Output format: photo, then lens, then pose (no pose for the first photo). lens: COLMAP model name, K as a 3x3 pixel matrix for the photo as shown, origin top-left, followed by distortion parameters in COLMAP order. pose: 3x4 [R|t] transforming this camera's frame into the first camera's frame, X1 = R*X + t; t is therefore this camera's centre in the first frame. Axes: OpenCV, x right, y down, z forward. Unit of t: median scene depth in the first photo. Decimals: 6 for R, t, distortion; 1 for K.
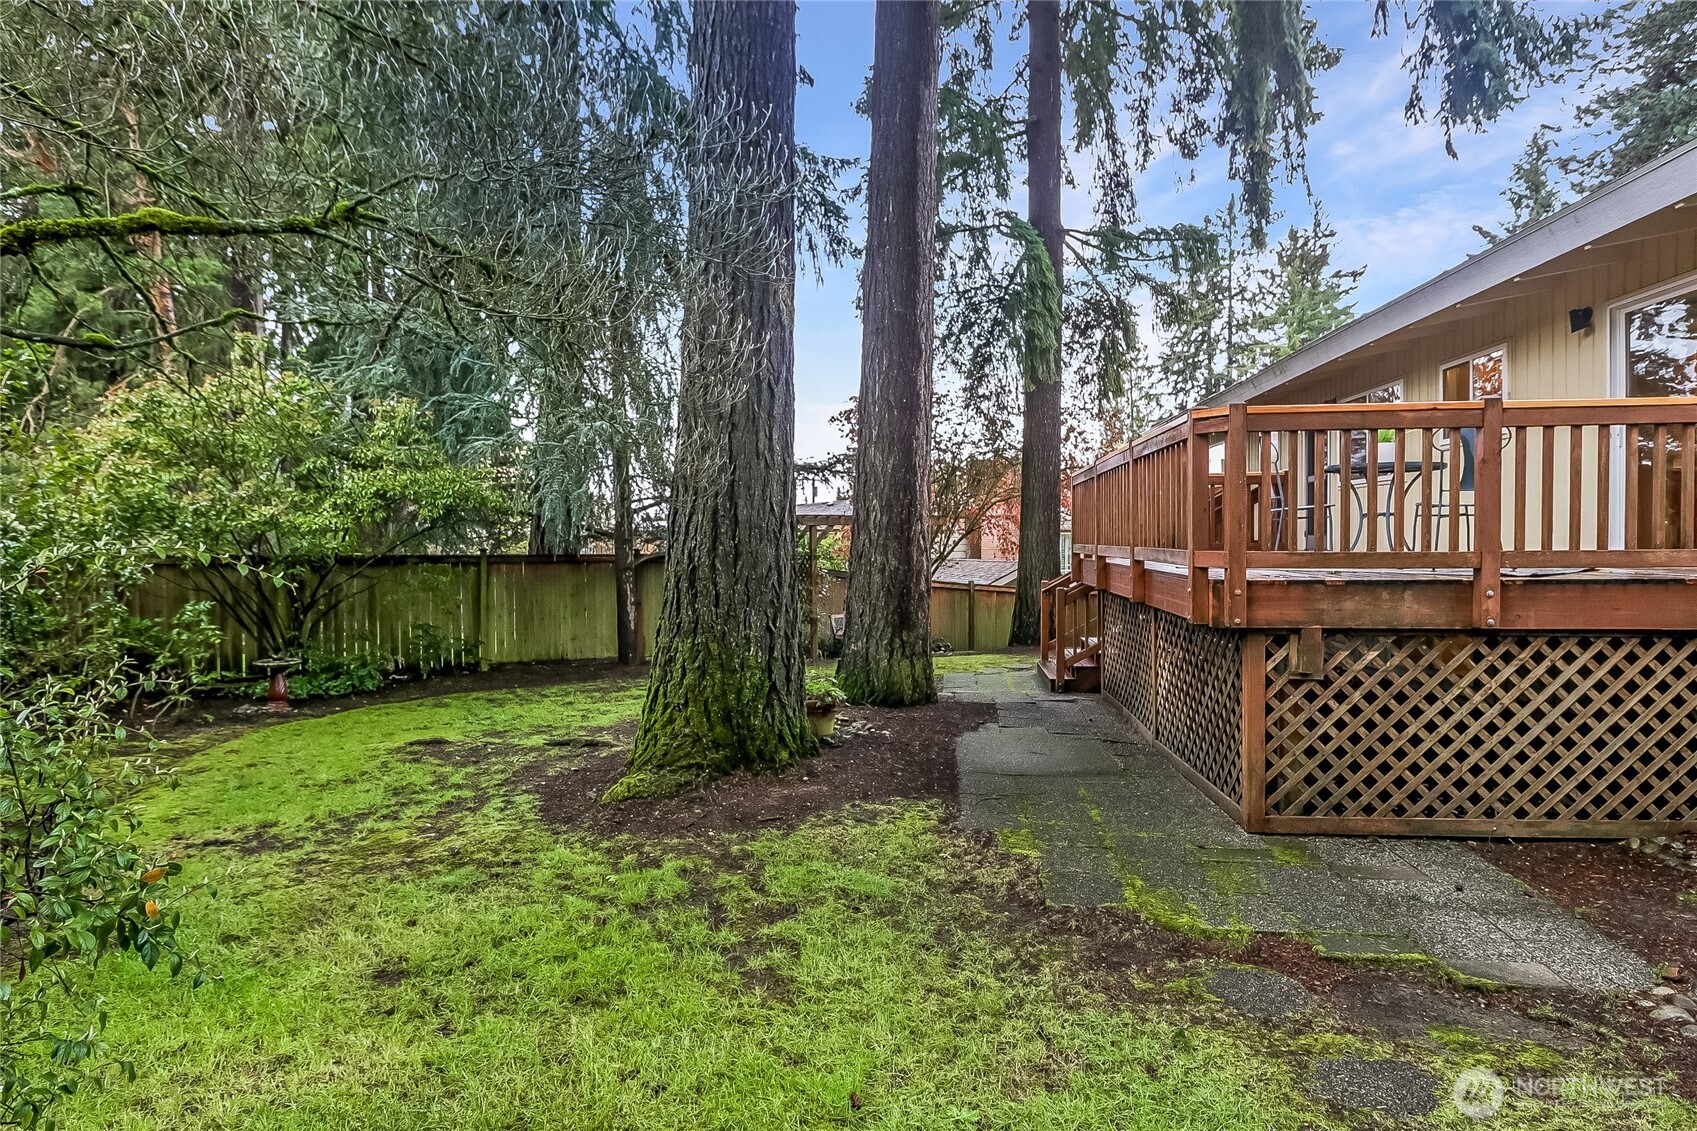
lens RADIAL K [[853.3, 0, 849.7], [0, 853.3, 563.1], [0, 0, 1]] dist [-0.005822, -0.000616]
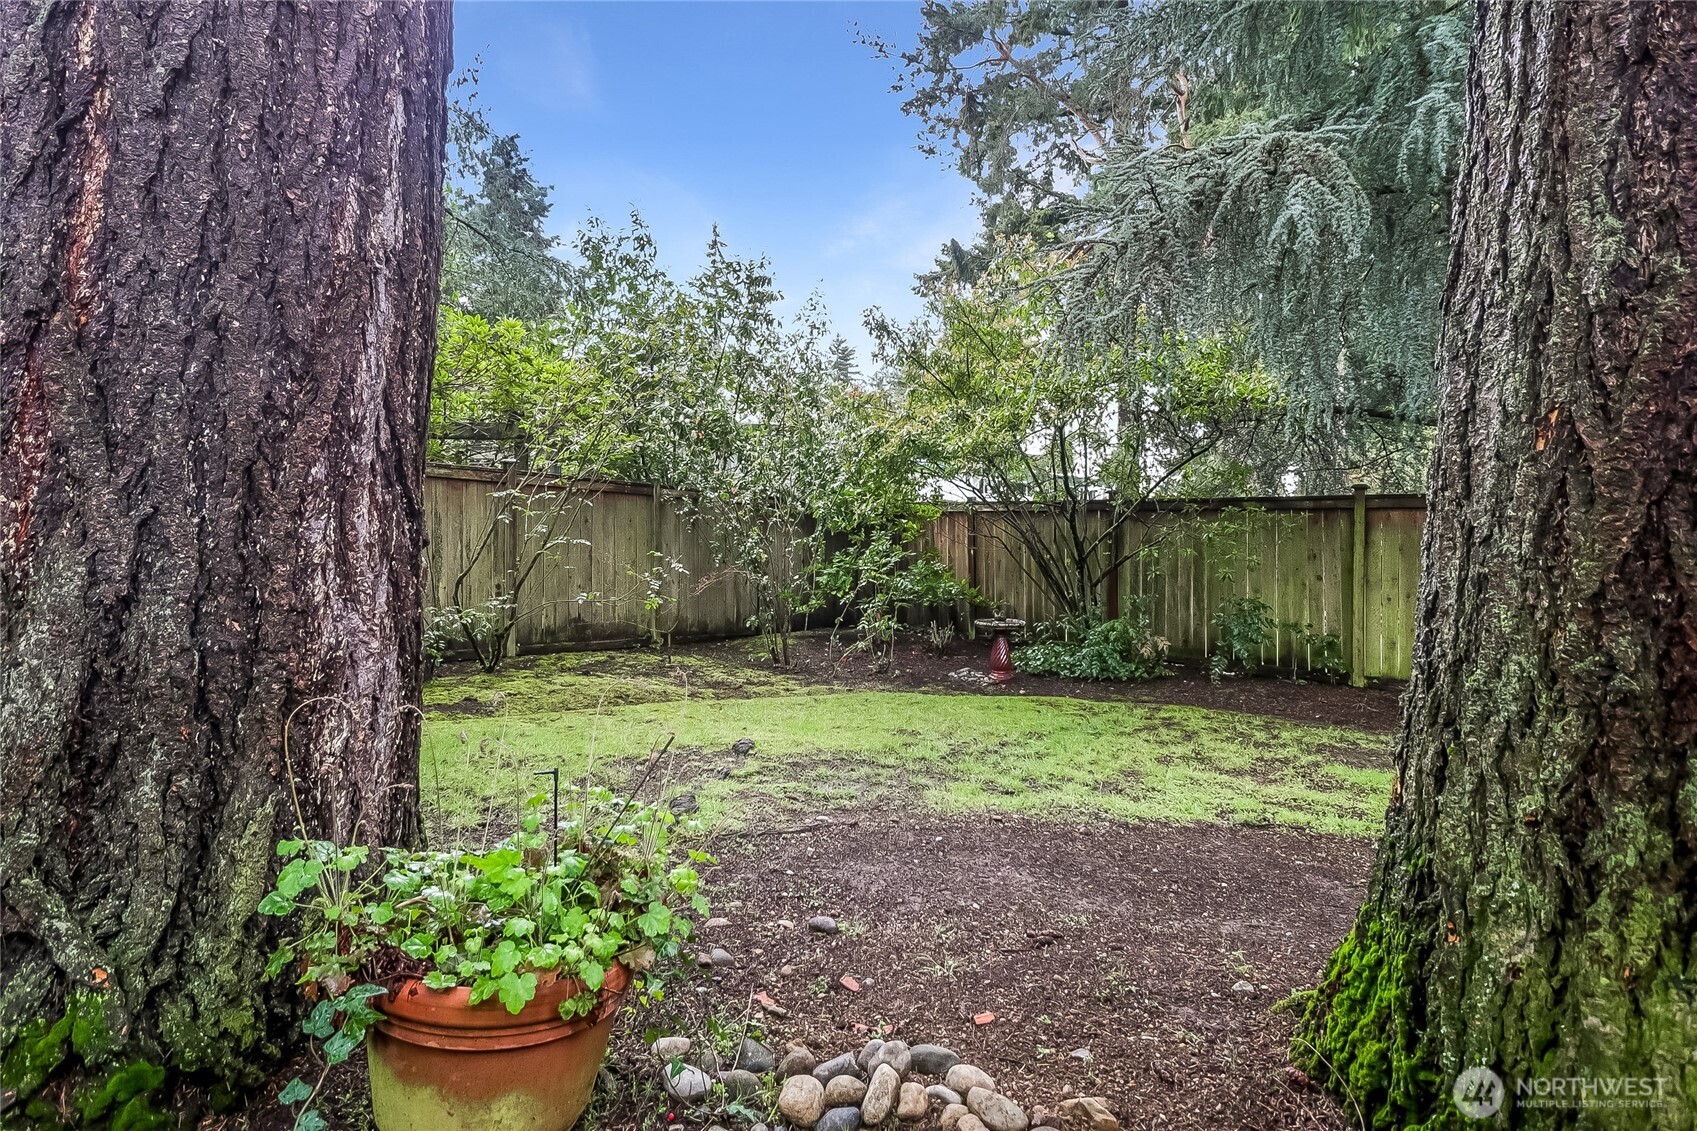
lens RADIAL K [[853.3, 0, 849.0], [0, 853.3, 559.2], [0, 0, 1]] dist [-0.005822, -0.000616]
pose [[0.170212, 0.016334, -0.985272, 0.103751], [-0.012139, 0.999821, 0.014479, 0.031379], [0.985333, 0.009495, 0.170380, 0.541691]]
